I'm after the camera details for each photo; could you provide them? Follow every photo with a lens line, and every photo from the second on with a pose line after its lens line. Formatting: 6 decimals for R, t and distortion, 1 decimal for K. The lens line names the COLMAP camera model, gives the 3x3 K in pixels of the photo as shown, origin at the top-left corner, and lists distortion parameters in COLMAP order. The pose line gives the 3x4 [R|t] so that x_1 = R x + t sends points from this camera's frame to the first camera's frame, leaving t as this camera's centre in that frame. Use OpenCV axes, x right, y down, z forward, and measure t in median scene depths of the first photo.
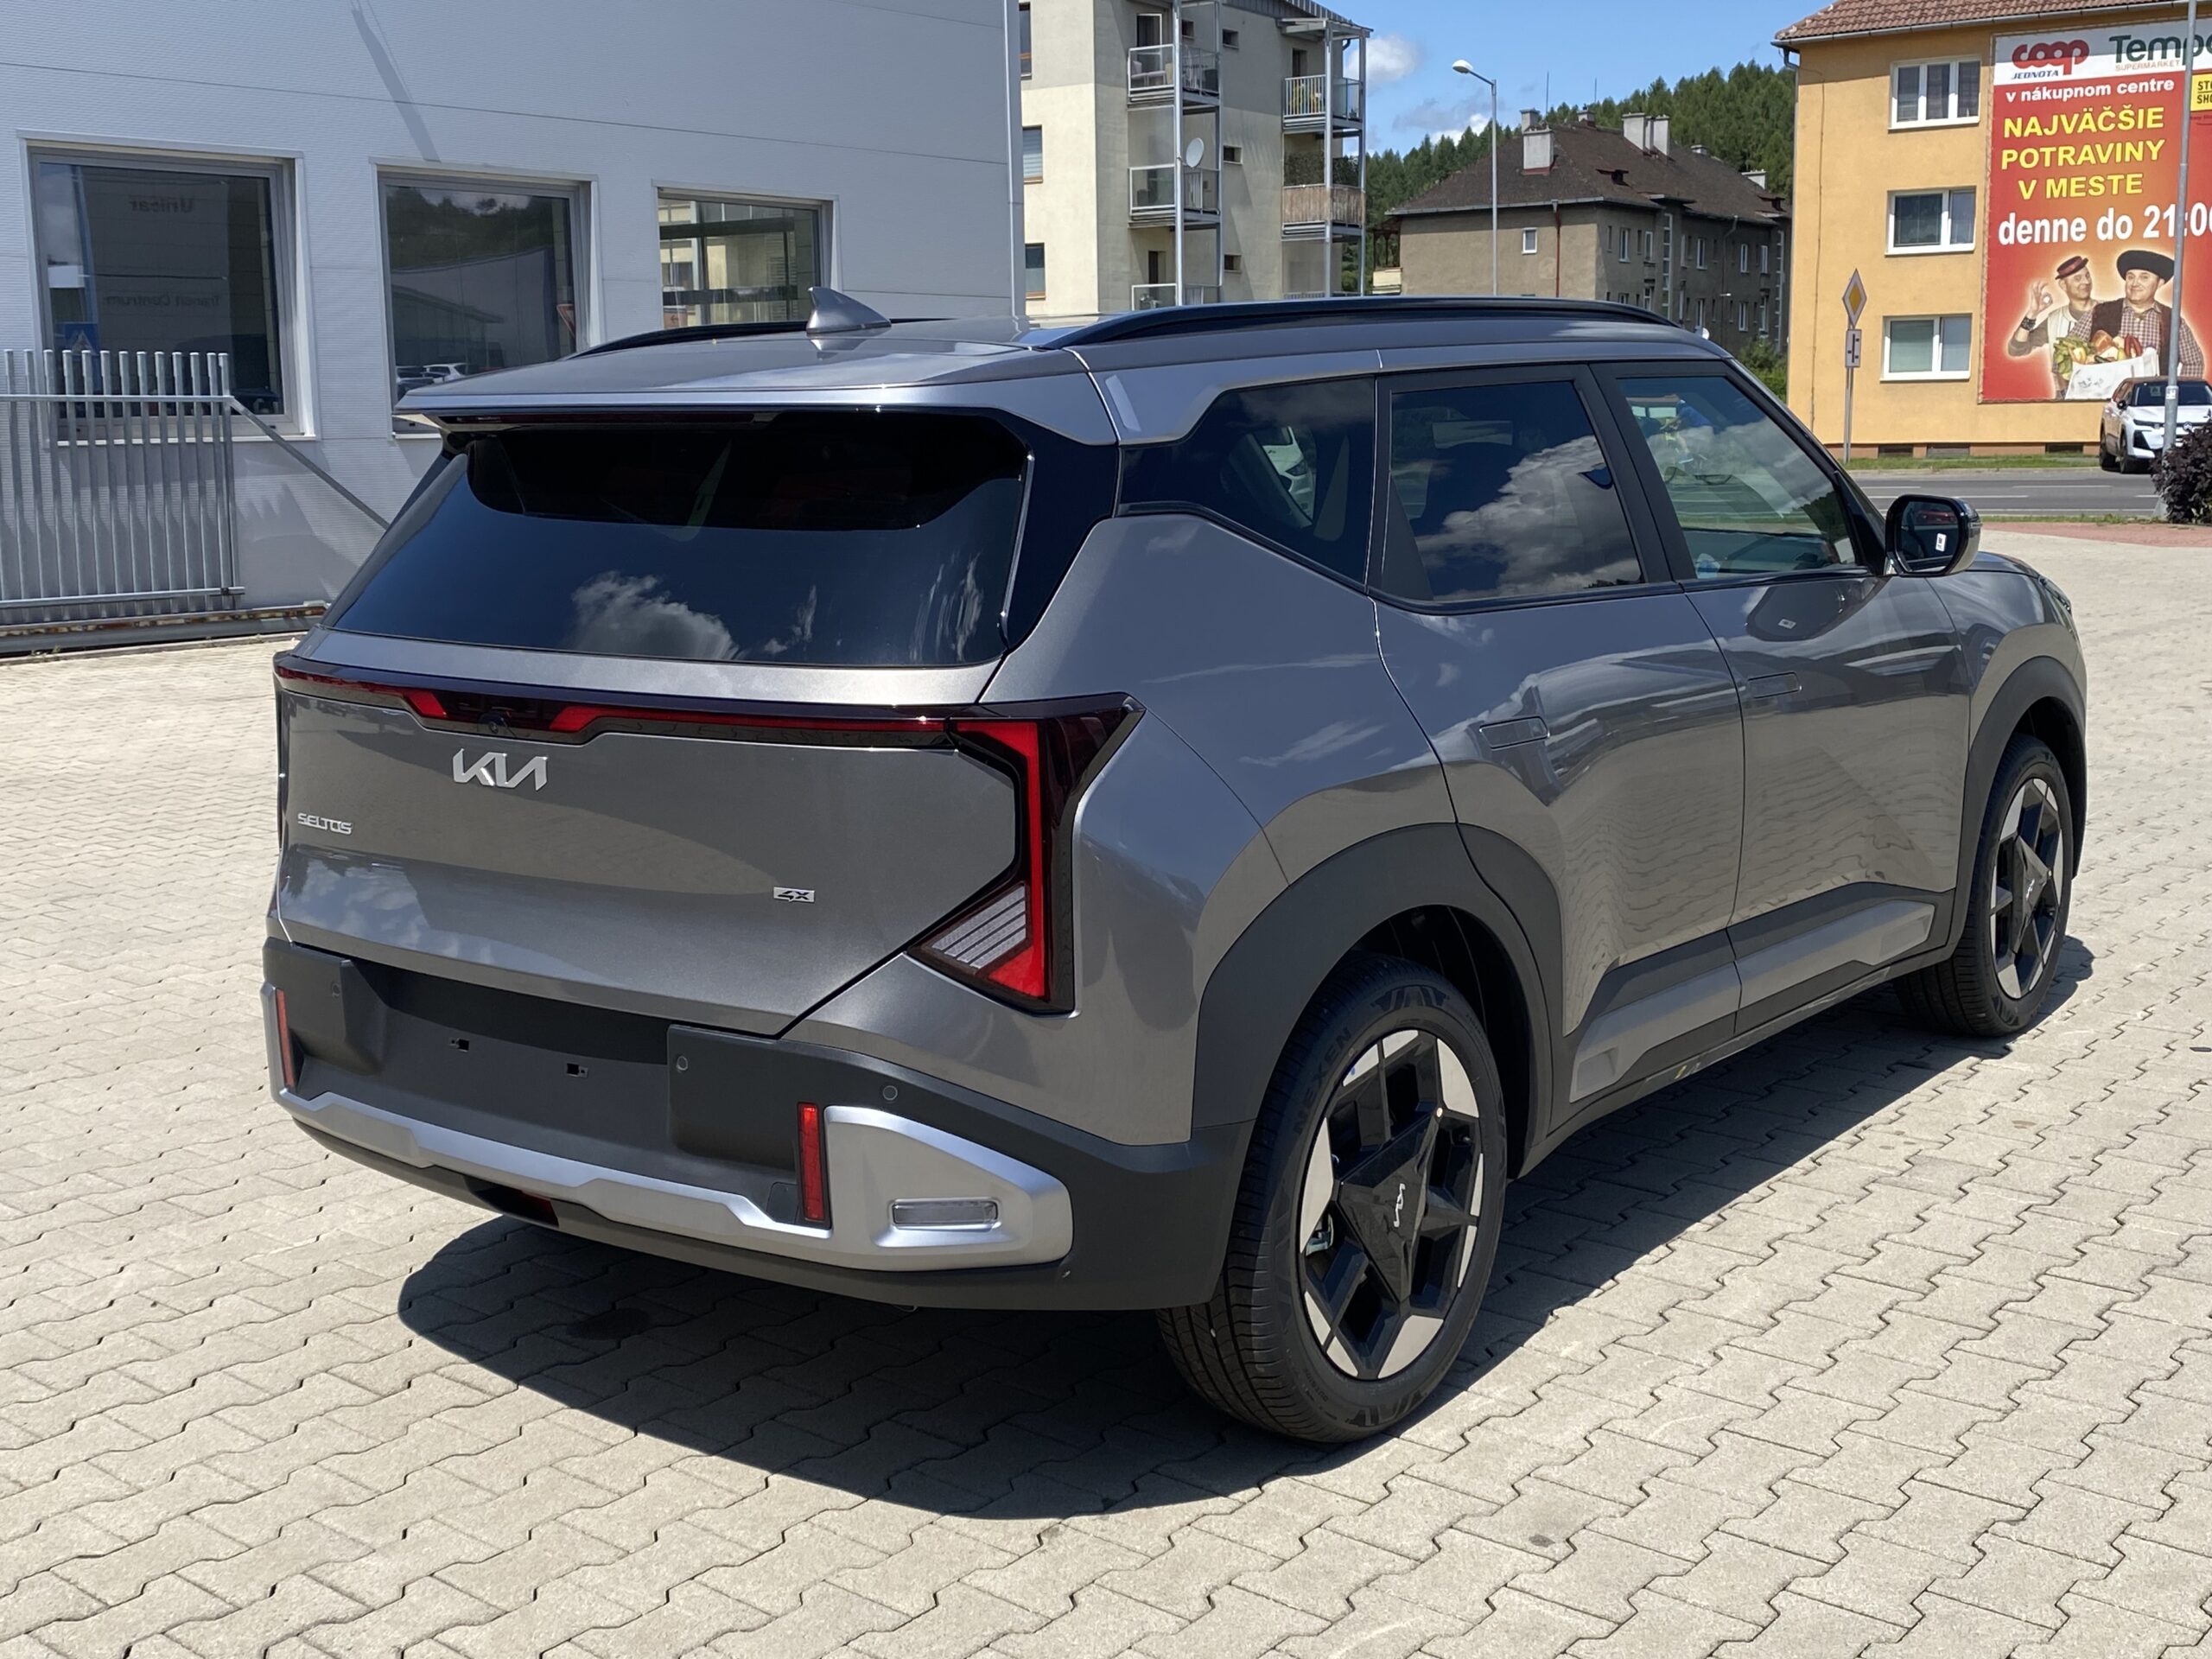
lens RADIAL K [[2513.2, 0, 1106.0], [0, 2513.2, 829.5], [0, 0, 1]] dist [0.056511, -0.005809]
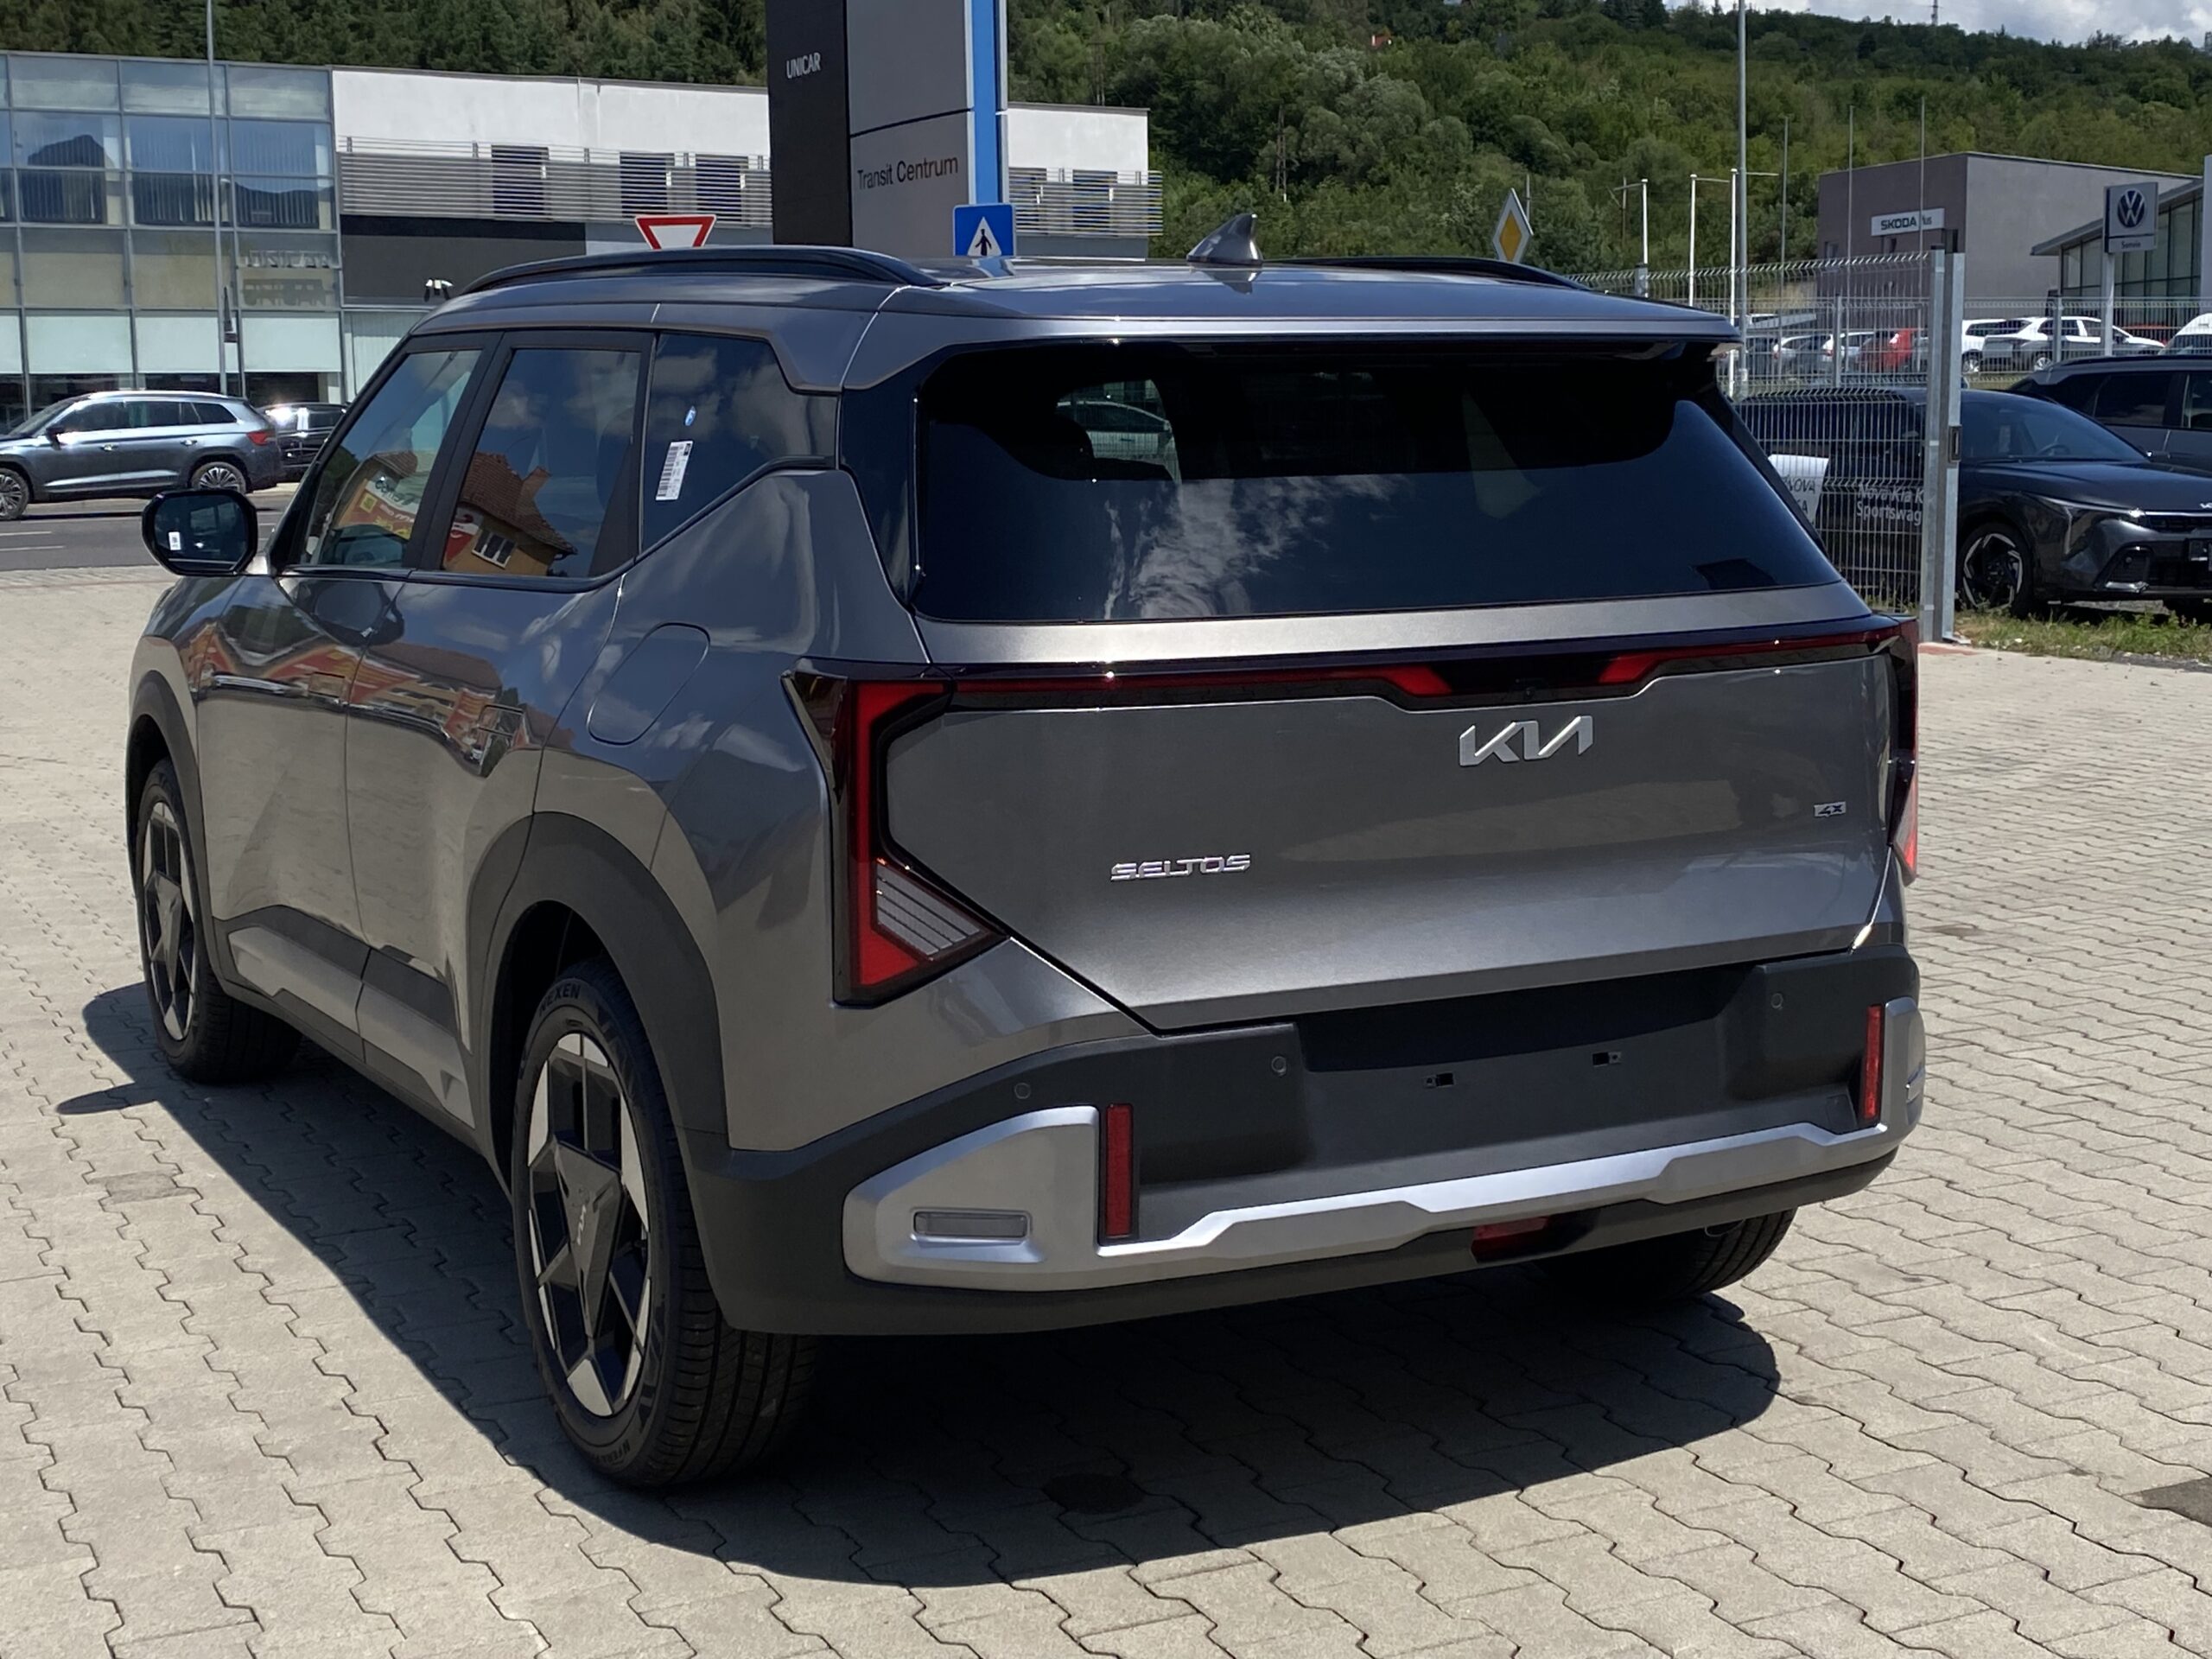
lens RADIAL K [[2981.5, 0, 1106.0], [0, 2981.5, 829.5], [0, 0, 1]] dist [0.110154, 0.016112]
pose [[0.387161, -0.108473, 0.915609, -1.211726], [0.161050, 0.985745, 0.048683, -0.065036], [-0.907838, 0.128610, 0.399112, 0.692691]]
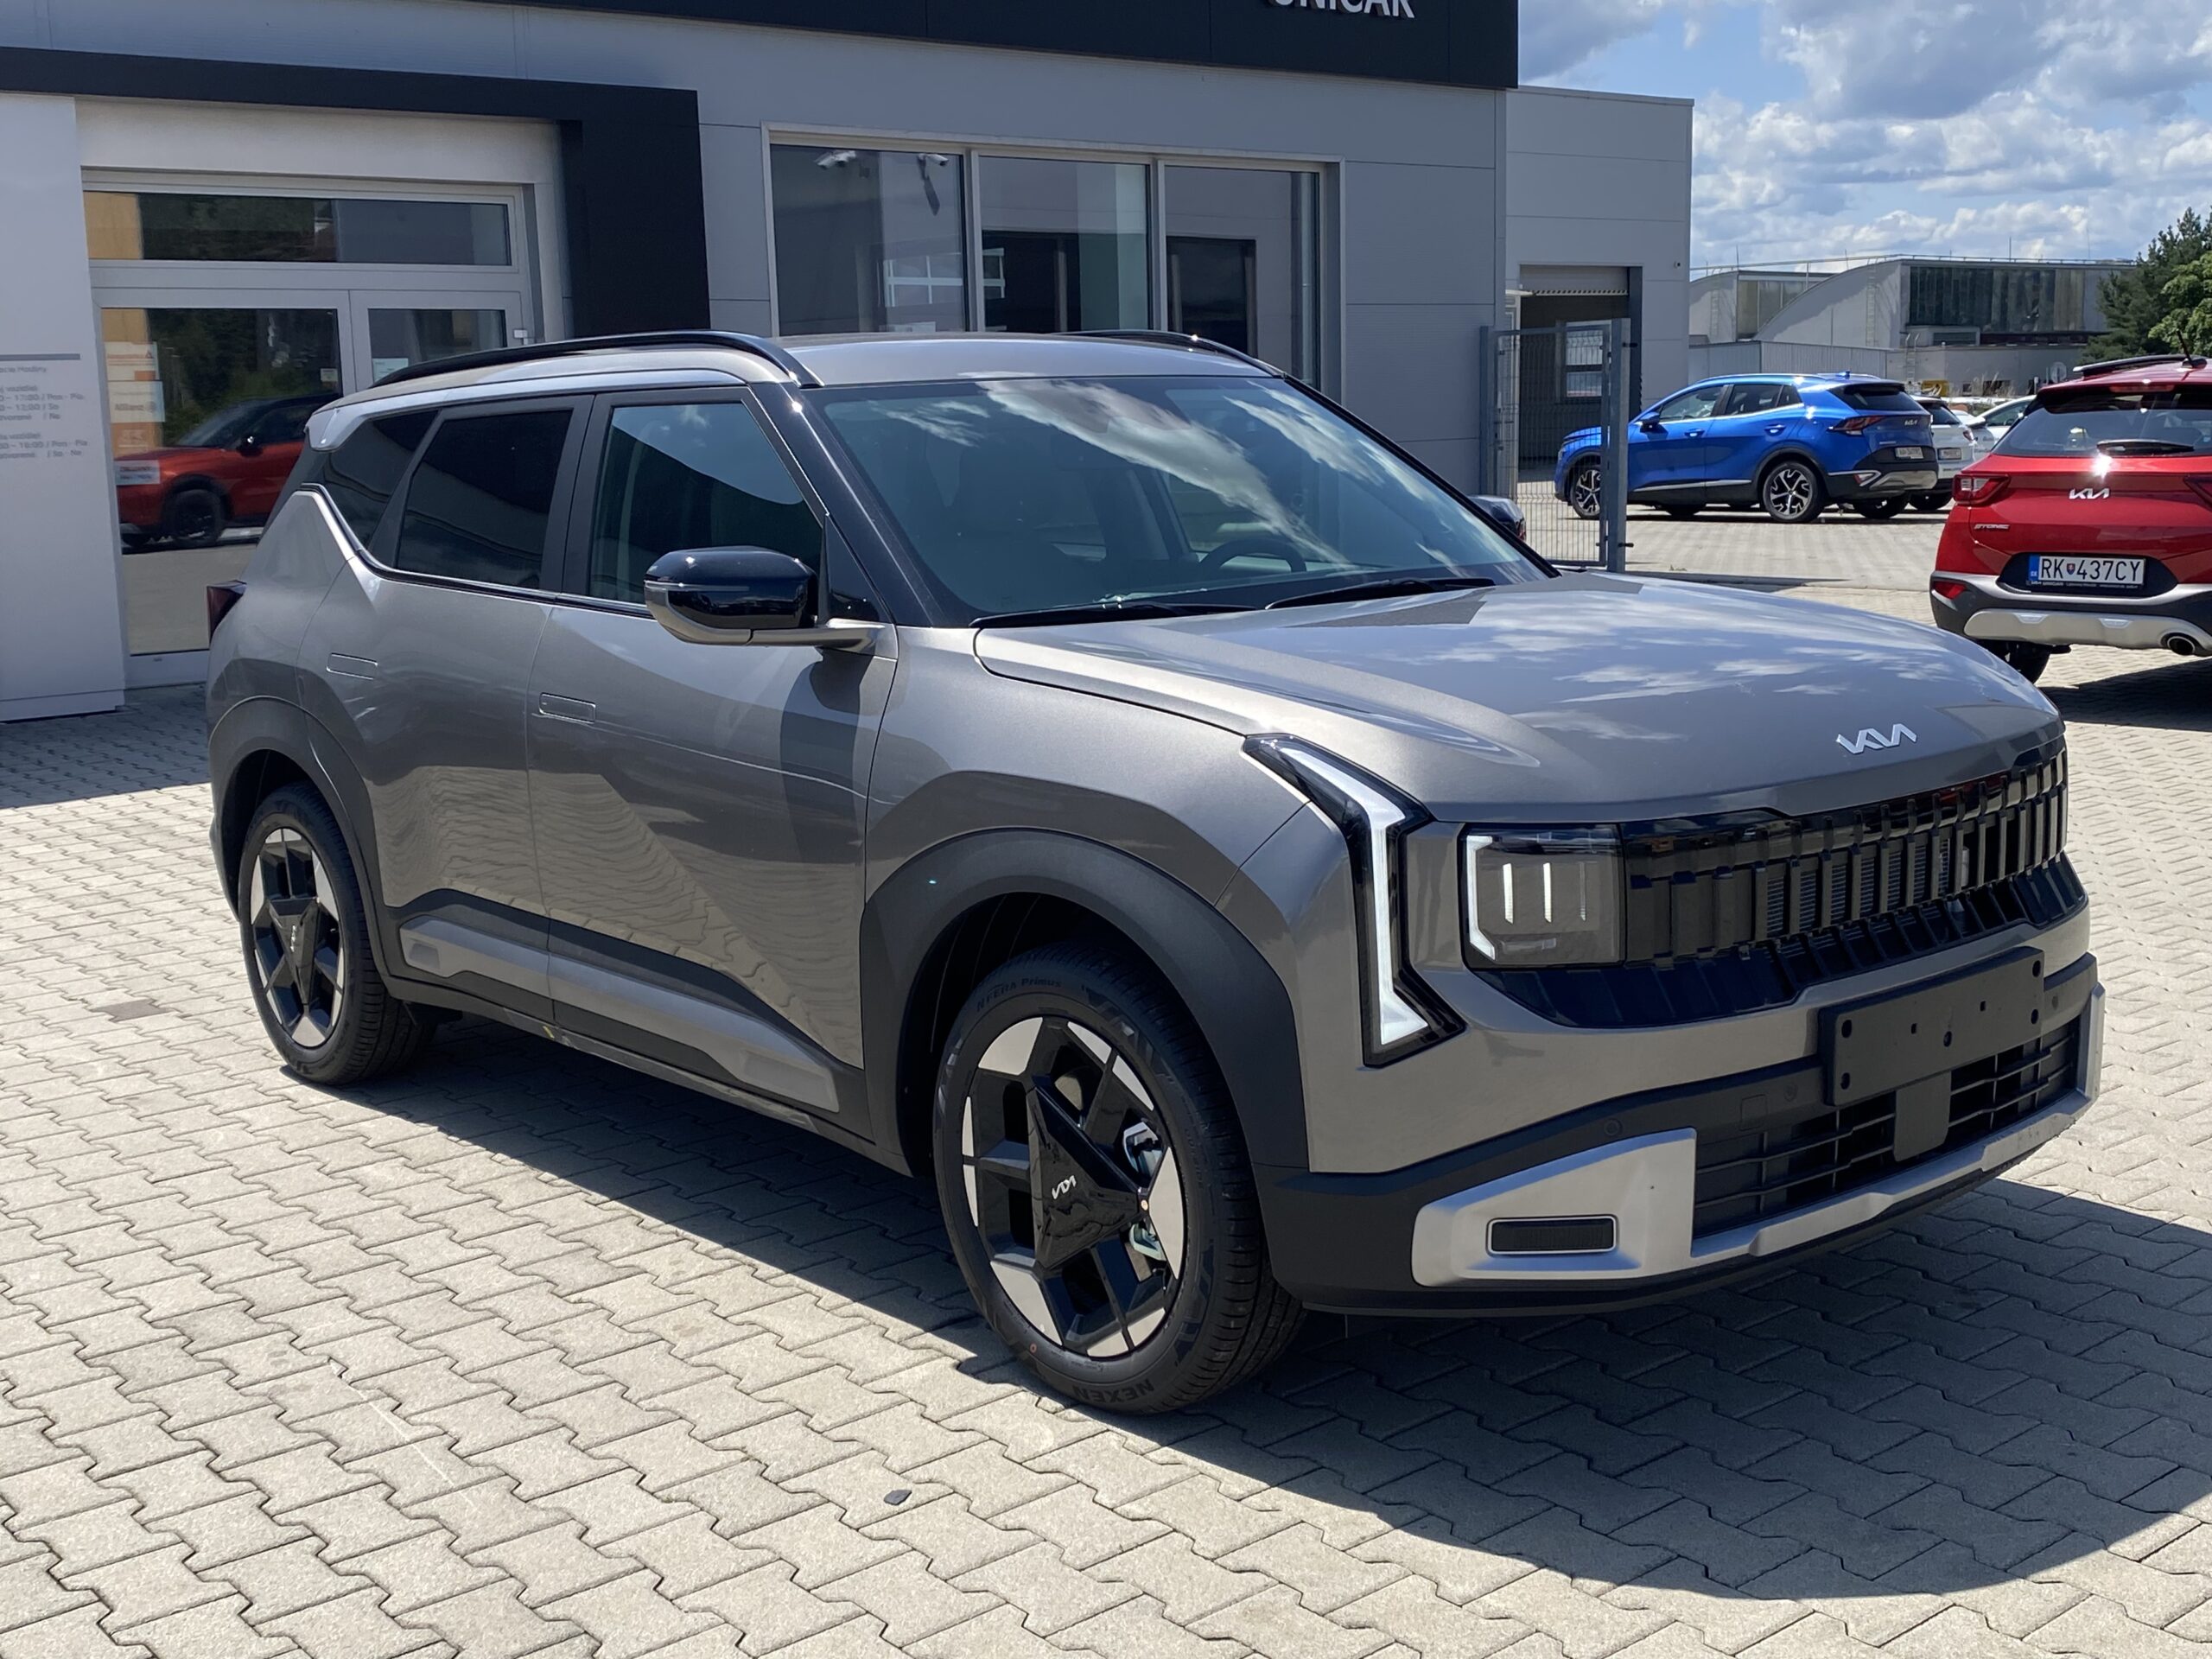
lens RADIAL K [[2513.2, 0, 1106.0], [0, 2513.2, 829.5], [0, 0, 1]] dist [0.056511, -0.005809]
pose [[-0.185880, 0.191568, -0.963717, 1.535168], [-0.137482, 0.966091, 0.218557, -0.334150], [0.972907, 0.173119, -0.153239, 1.720650]]
